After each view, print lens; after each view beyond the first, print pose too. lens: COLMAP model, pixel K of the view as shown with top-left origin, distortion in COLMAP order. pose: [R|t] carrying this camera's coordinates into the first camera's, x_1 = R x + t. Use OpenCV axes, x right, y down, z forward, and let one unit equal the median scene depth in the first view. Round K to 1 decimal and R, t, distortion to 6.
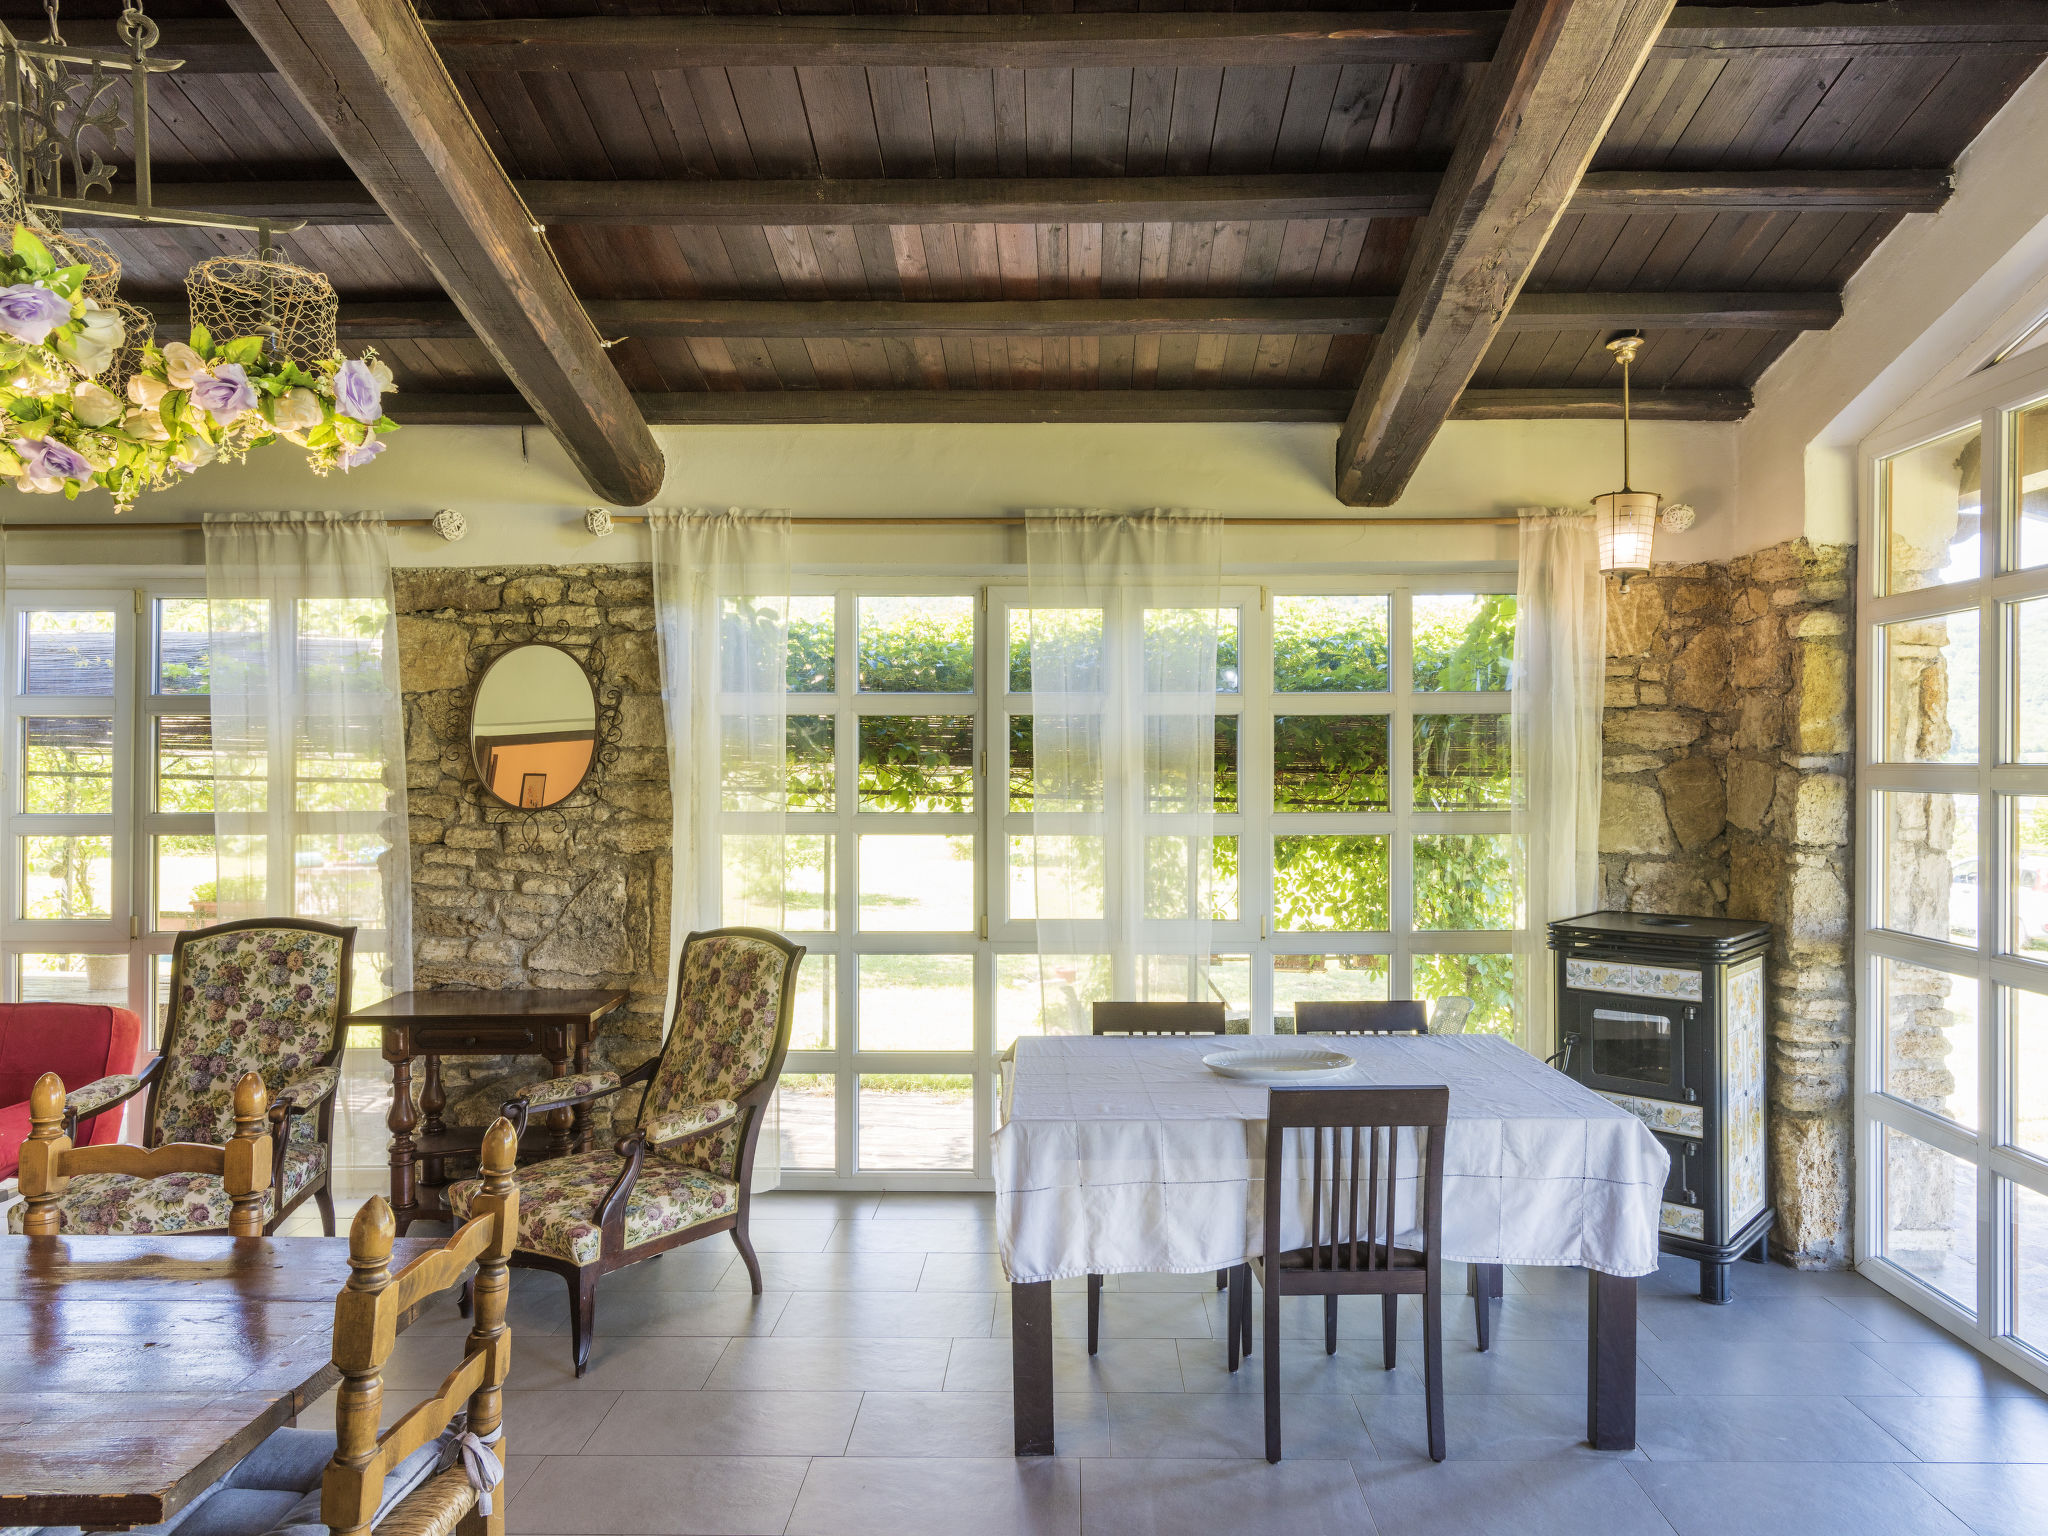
lens RADIAL K [[1203.5, 0, 1029.4], [0, 1203.5, 756.4], [0, 0, 1]] dist [0.007488, -0.000802]
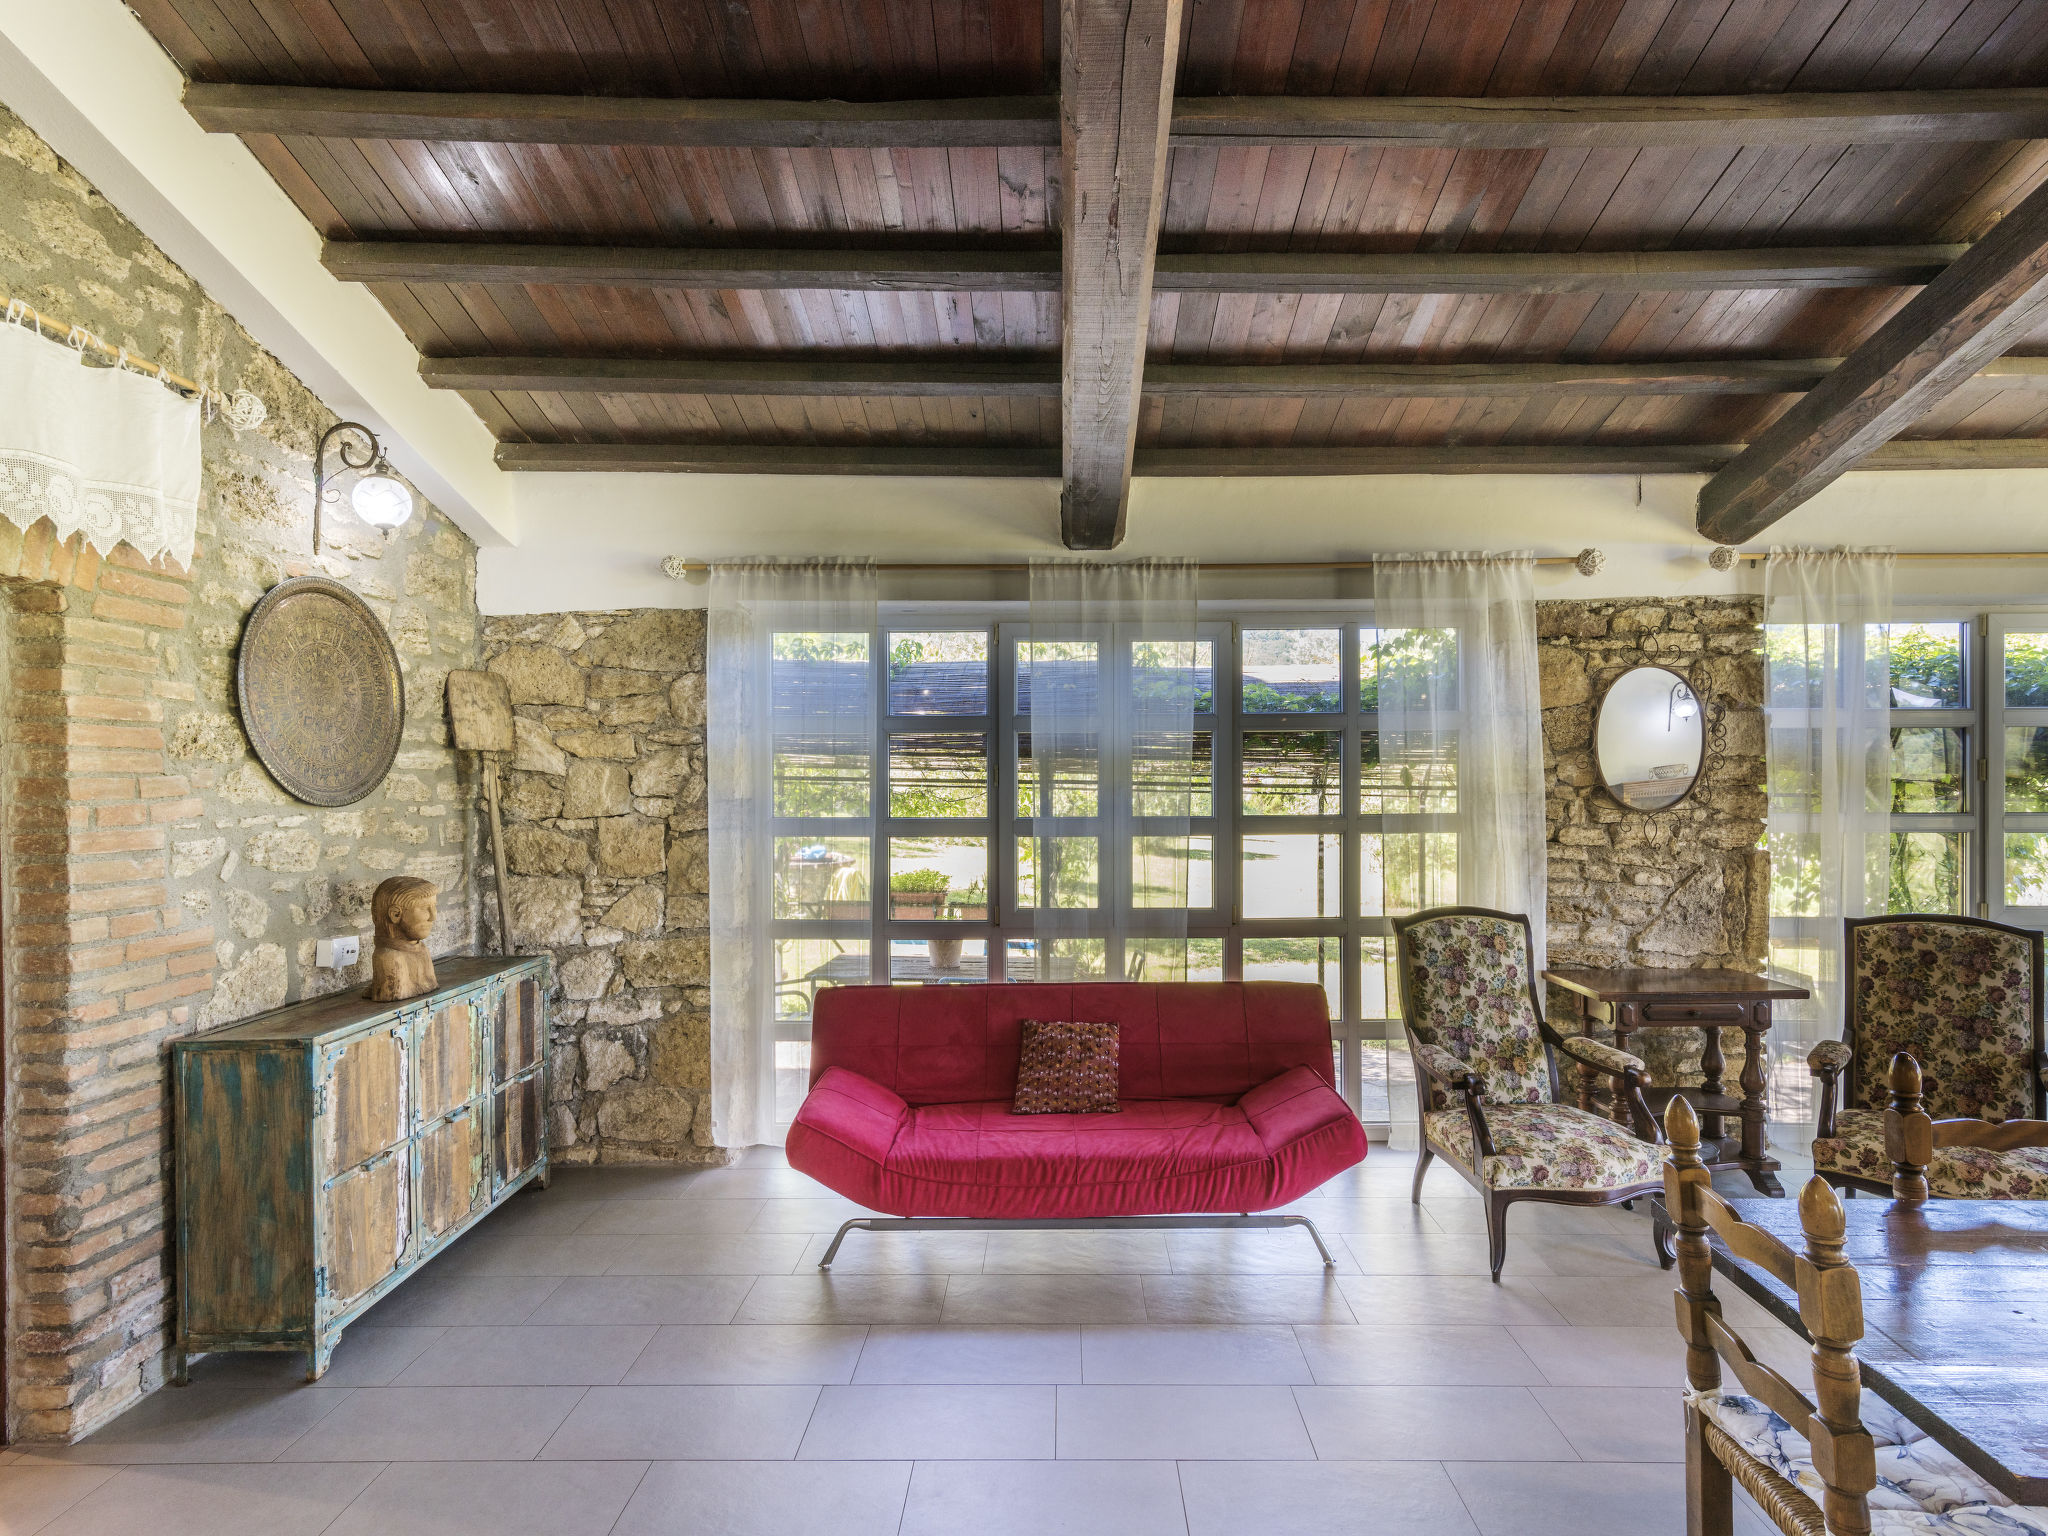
lens RADIAL K [[1047.7, 0, 1029.6], [0, 1047.7, 776.3], [0, 0, 1]] dist [0.018405, -0.004926]
pose [[0.999878, -0.005511, 0.014611, -1.007177], [0.005410, 0.999962, 0.006893, 0.000832], [-0.014649, -0.006813, 0.999869, 0.009239]]
